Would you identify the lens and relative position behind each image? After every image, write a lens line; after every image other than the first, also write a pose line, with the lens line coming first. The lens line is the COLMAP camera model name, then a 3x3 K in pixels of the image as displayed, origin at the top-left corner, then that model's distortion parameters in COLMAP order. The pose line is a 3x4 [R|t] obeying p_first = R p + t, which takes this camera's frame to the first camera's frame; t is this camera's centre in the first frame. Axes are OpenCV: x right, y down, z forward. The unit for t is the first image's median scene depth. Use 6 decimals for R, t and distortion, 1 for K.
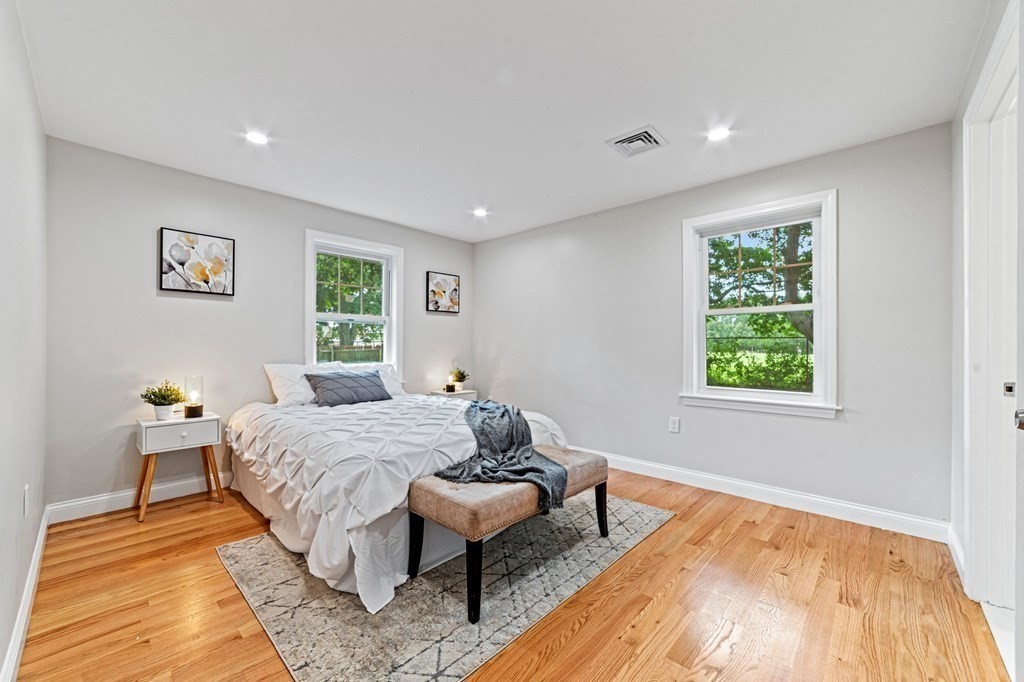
lens RADIAL K [[404.5, 0, 512.7], [0, 404.5, 347.3], [0, 0, 1]] dist [-0.010180, 0.002346]
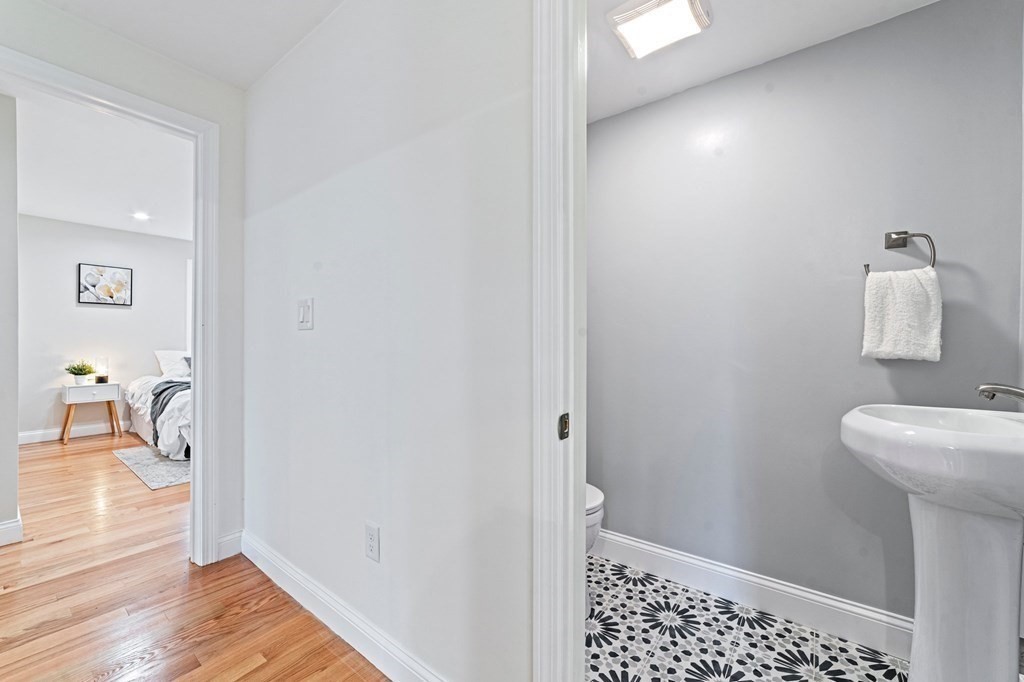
lens RADIAL K [[404.5, 0, 510.9], [0, 404.5, 338.0], [0, 0, 1]] dist [-0.010180, 0.002346]
pose [[0.994279, 0.001586, 0.106801, 0.637291], [-0.001391, 0.999997, -0.001907, -0.004444], [-0.106804, 0.001747, 0.994279, -0.740048]]
